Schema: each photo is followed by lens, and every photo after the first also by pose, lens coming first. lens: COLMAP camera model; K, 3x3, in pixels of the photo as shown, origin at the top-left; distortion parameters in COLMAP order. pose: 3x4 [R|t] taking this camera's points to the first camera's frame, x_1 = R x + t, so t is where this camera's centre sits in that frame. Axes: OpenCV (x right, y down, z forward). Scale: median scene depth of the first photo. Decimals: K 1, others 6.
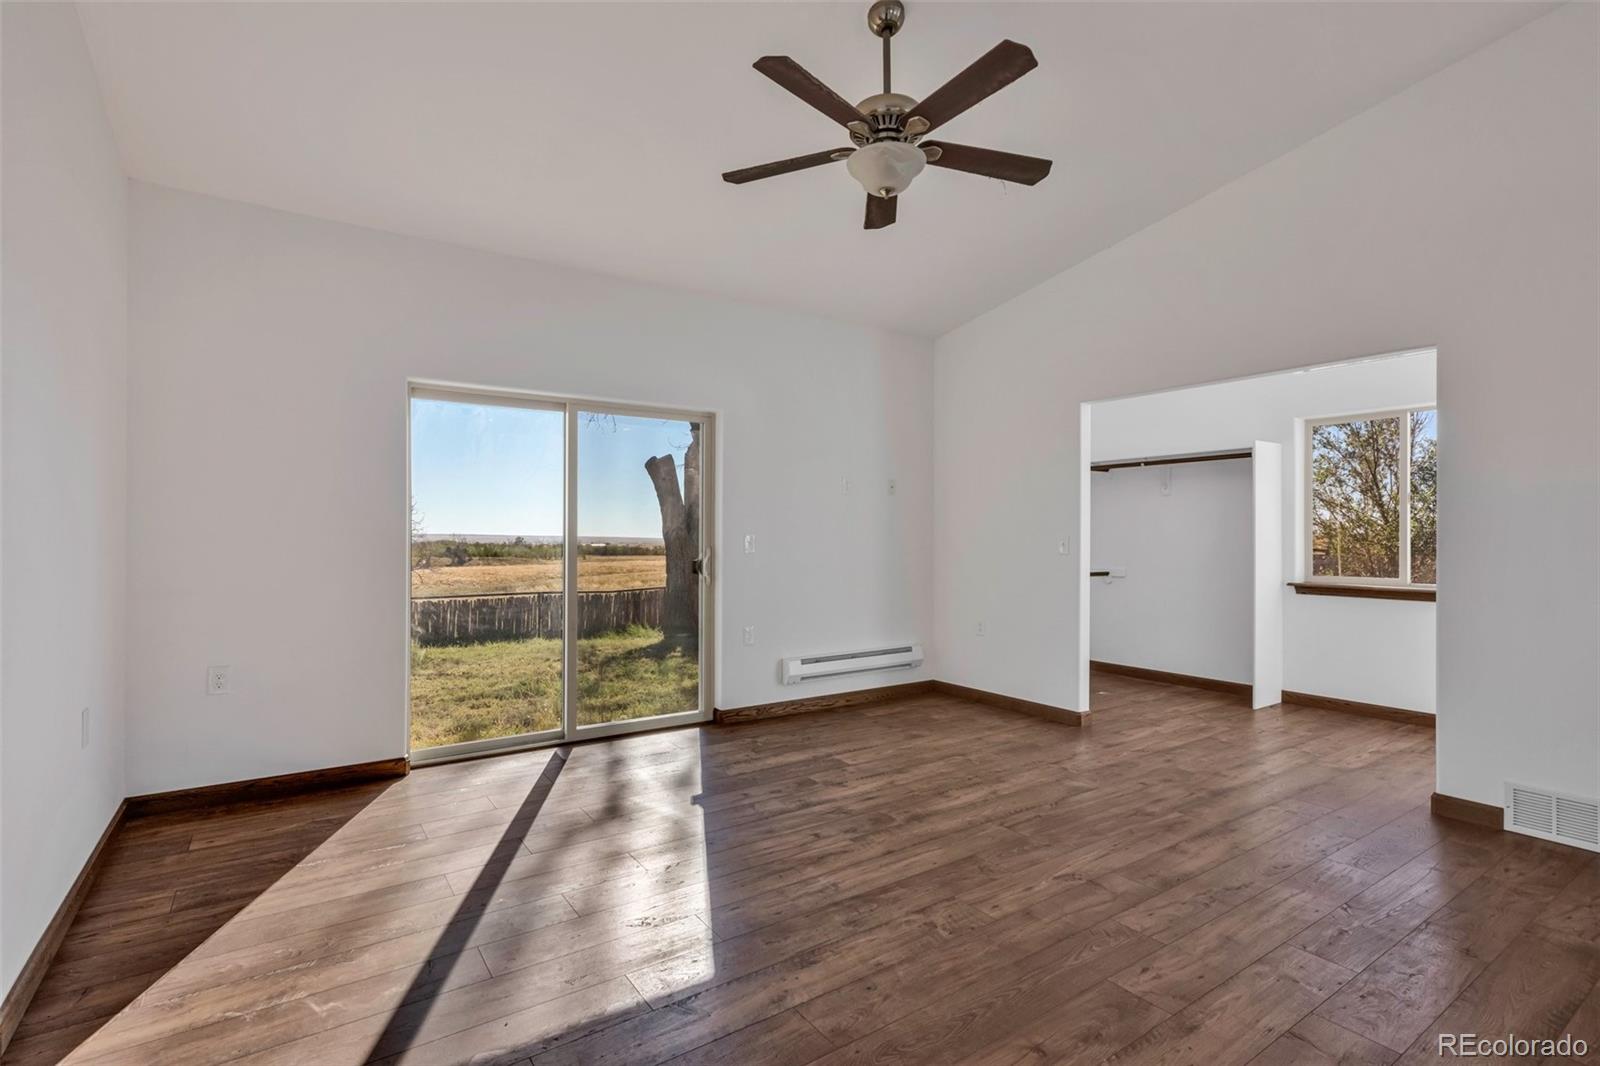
lens RADIAL K [[762.9, 0, 796.4], [0, 762.9, 531.7], [0, 0, 1]] dist [0.002557, 0.000887]
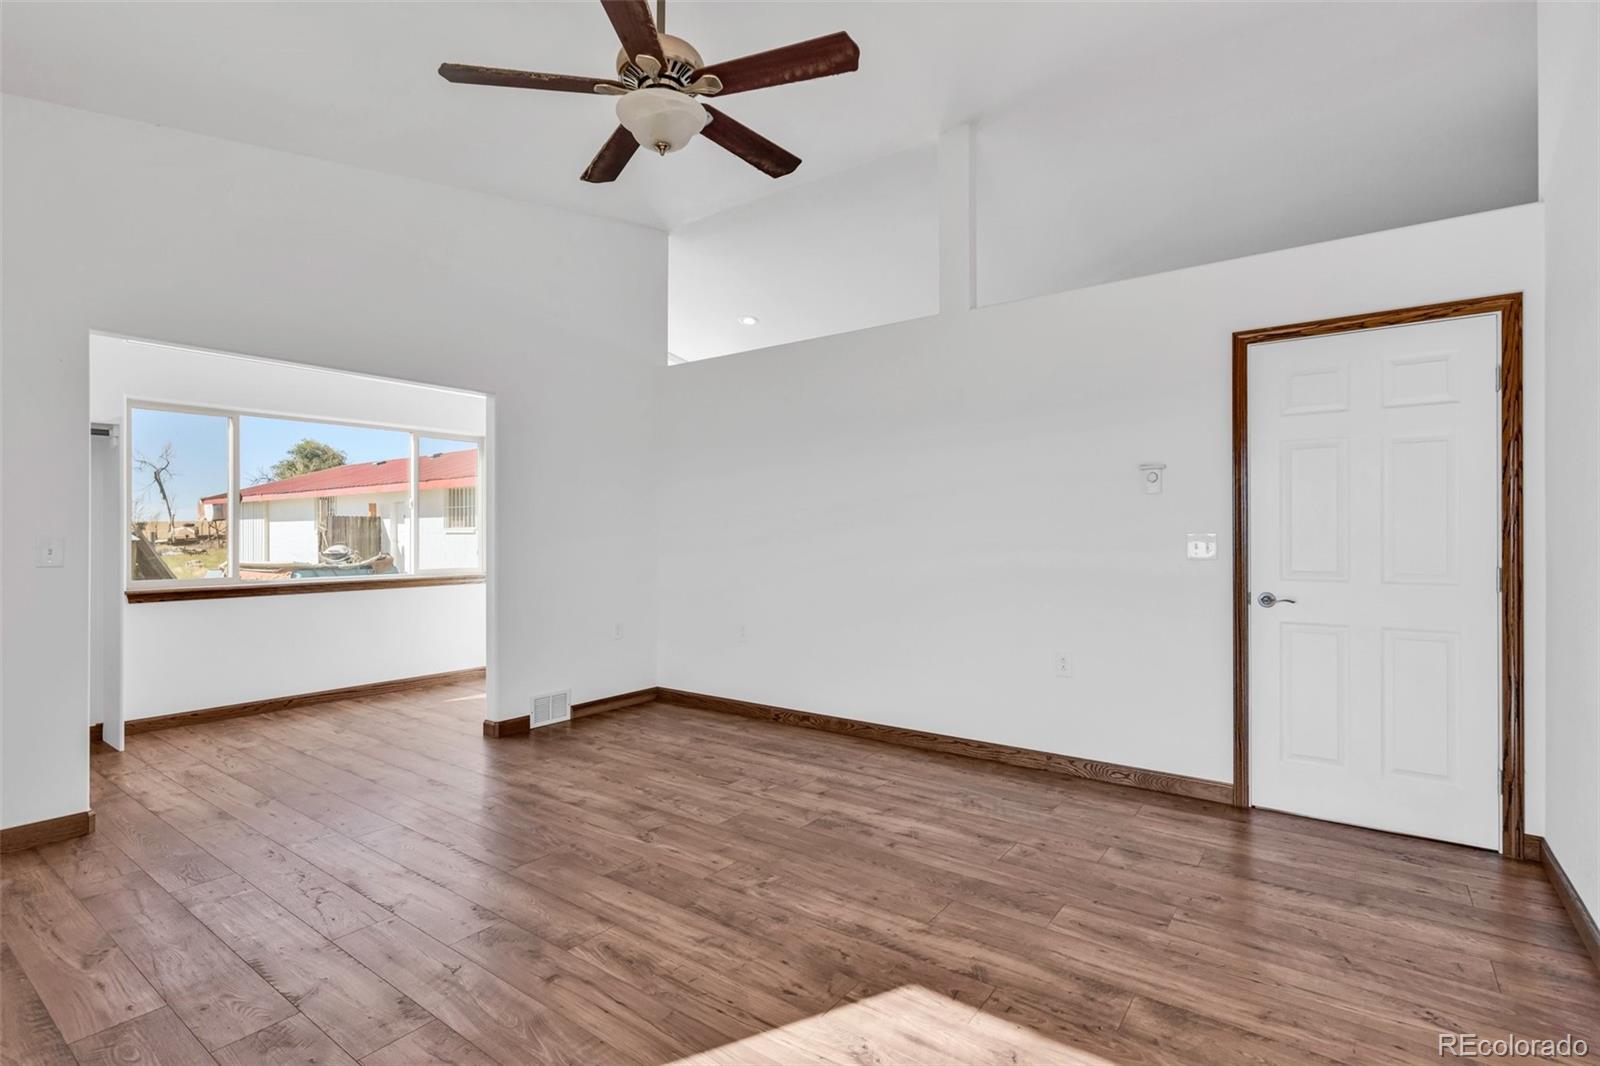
lens RADIAL K [[762.9, 0, 795.4], [0, 762.9, 533.9], [0, 0, 1]] dist [0.002557, 0.000887]
pose [[-0.329035, -0.001158, 0.944317, -0.795711], [-0.002458, 0.999997, 0.000369, 0.000480], [-0.944315, -0.002200, -0.329037, 1.176499]]
